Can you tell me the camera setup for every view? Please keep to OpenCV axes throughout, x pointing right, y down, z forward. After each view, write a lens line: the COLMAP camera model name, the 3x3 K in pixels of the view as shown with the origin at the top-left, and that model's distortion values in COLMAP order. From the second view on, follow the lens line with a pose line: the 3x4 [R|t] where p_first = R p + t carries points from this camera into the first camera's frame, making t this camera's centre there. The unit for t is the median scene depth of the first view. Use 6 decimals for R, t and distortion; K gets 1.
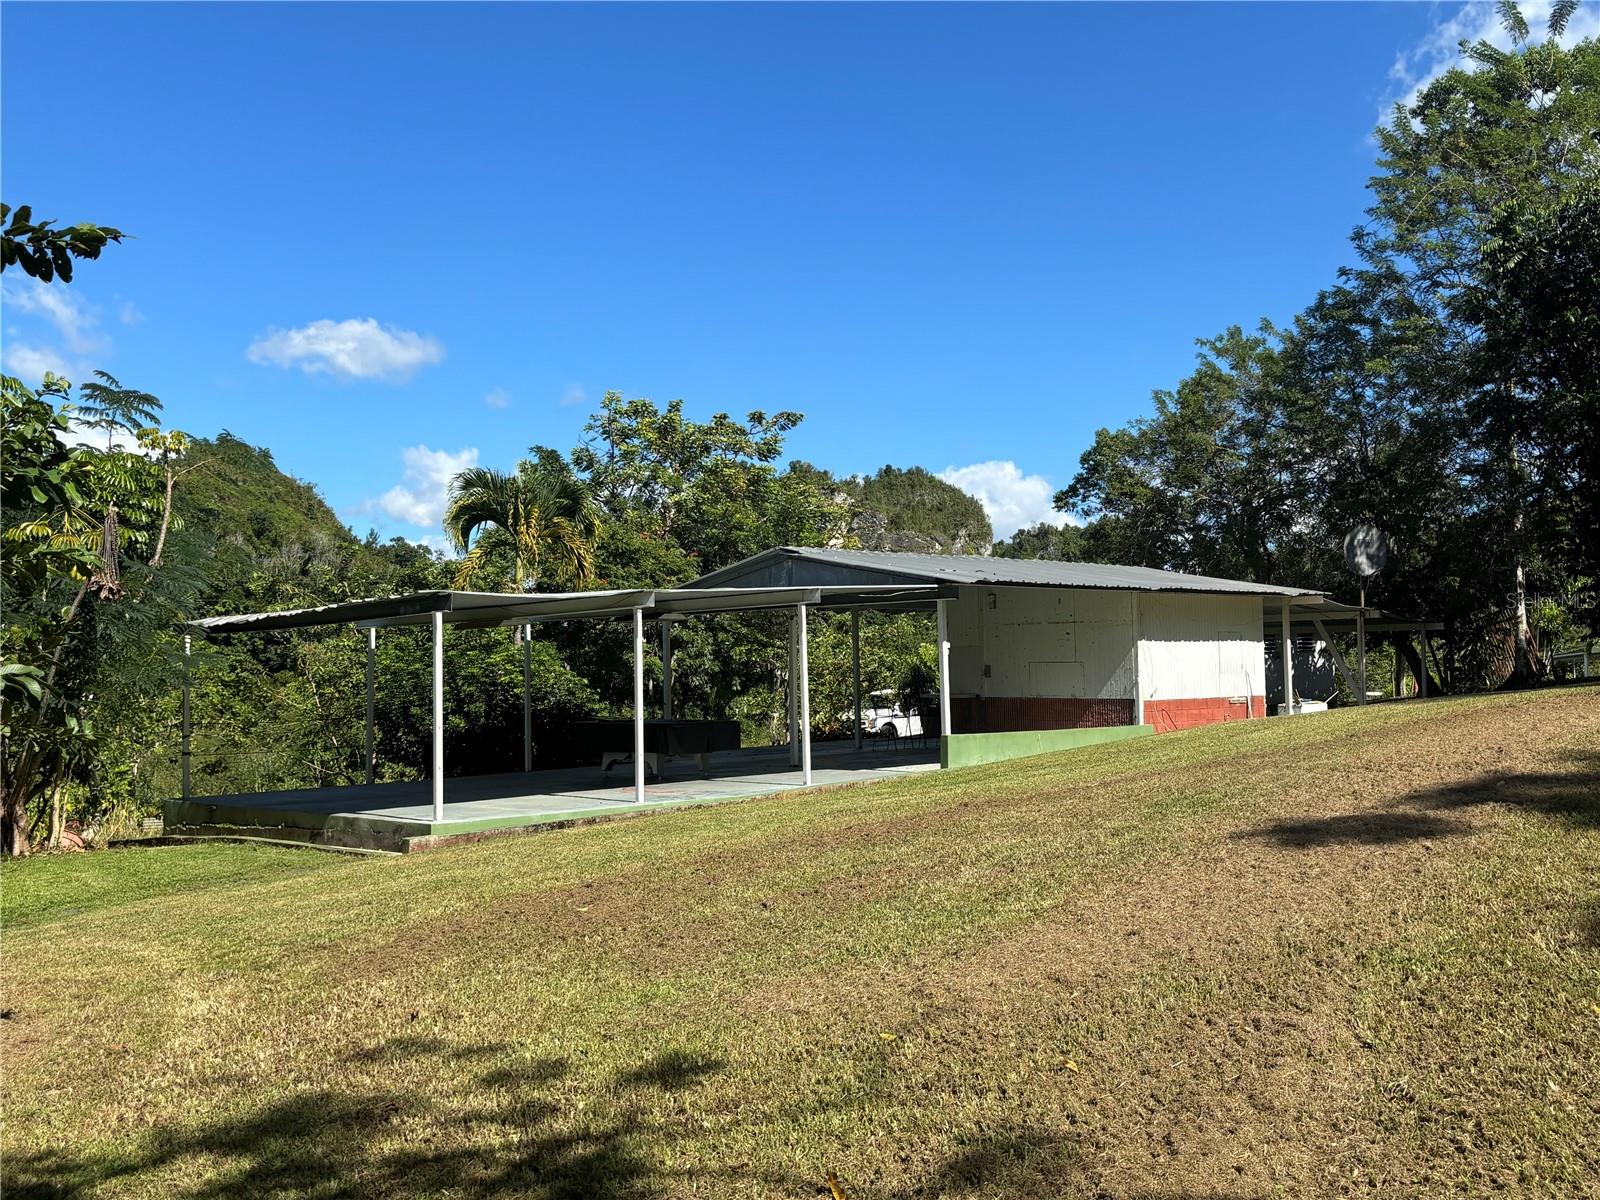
lens RADIAL K [[1613.0, 0, 810.6], [0, 1613.0, 609.8], [0, 0, 1]] dist [-0.002333, 0.005235]
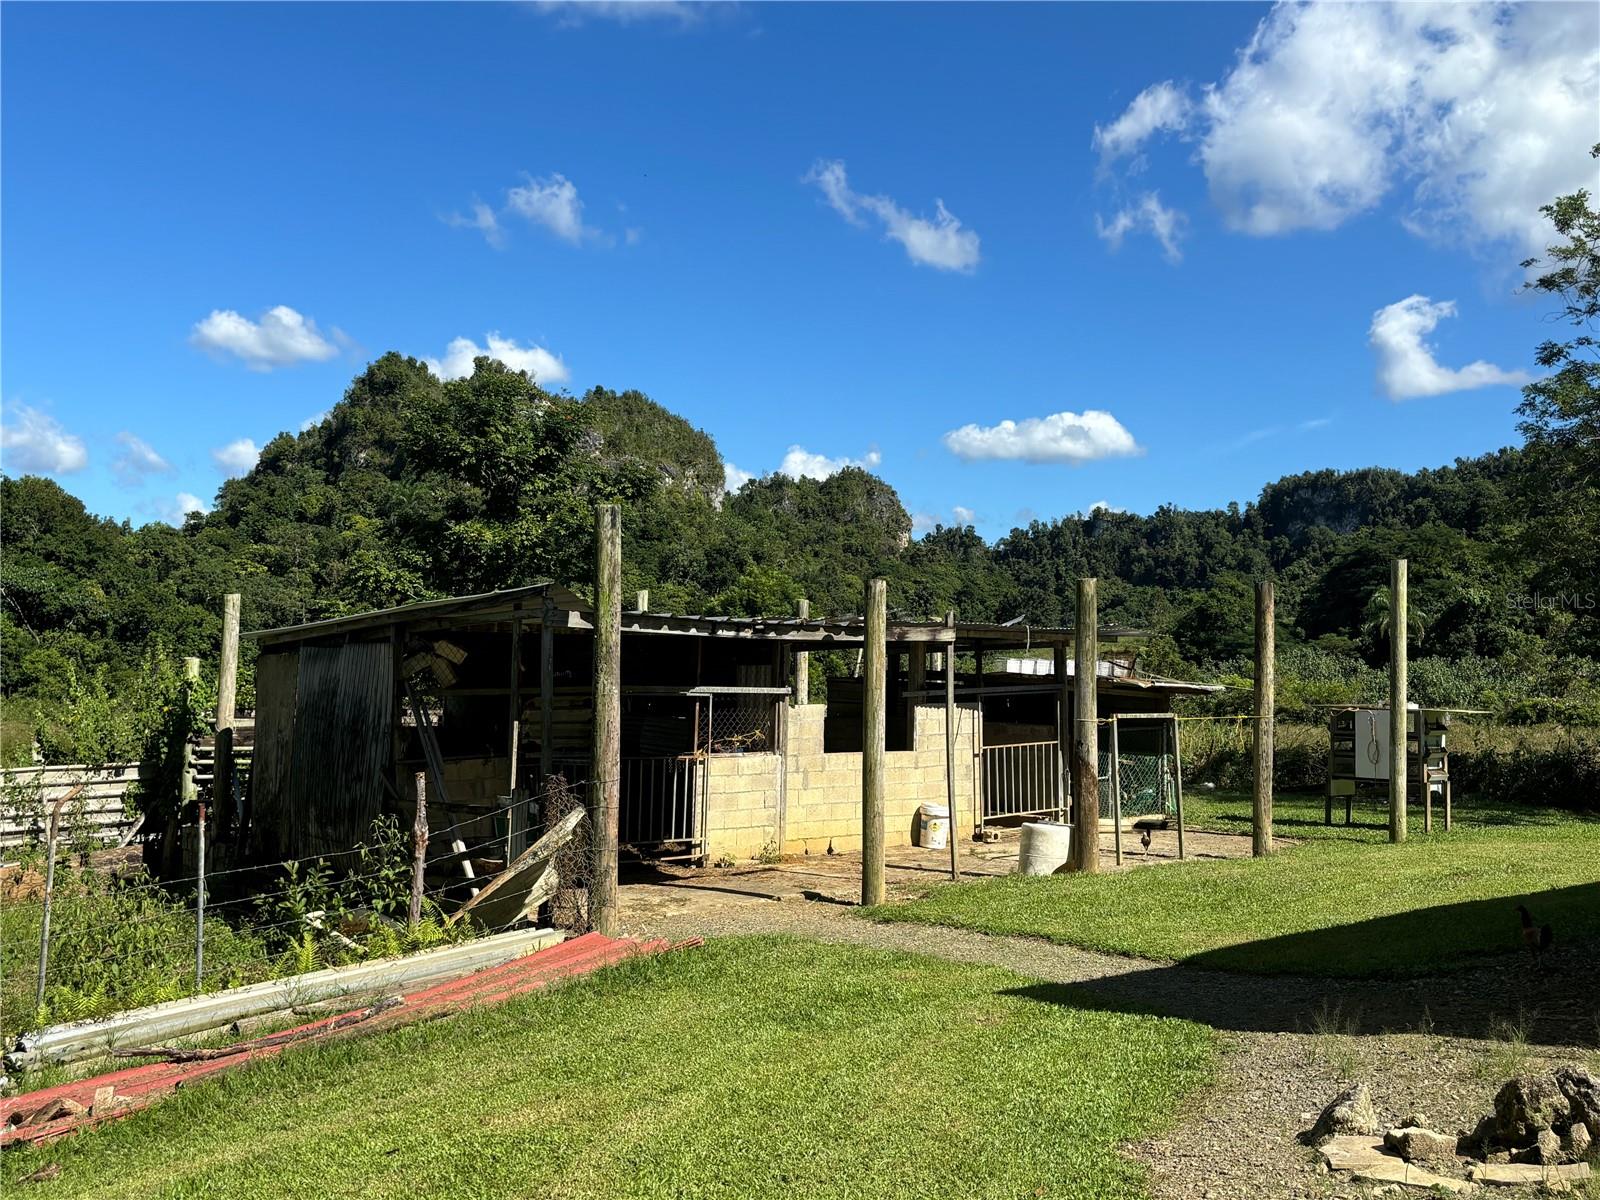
lens RADIAL K [[1598.4, 0, 800.0], [0, 1598.4, 600.0], [0, 0, 1]] dist [0.127305, -0.487125]
pose [[0.981241, 0.032661, 0.190001, -0.001831], [-0.034156, 0.999406, 0.004600, 0.008567], [-0.189738, -0.011003, 0.981773, 0.163735]]
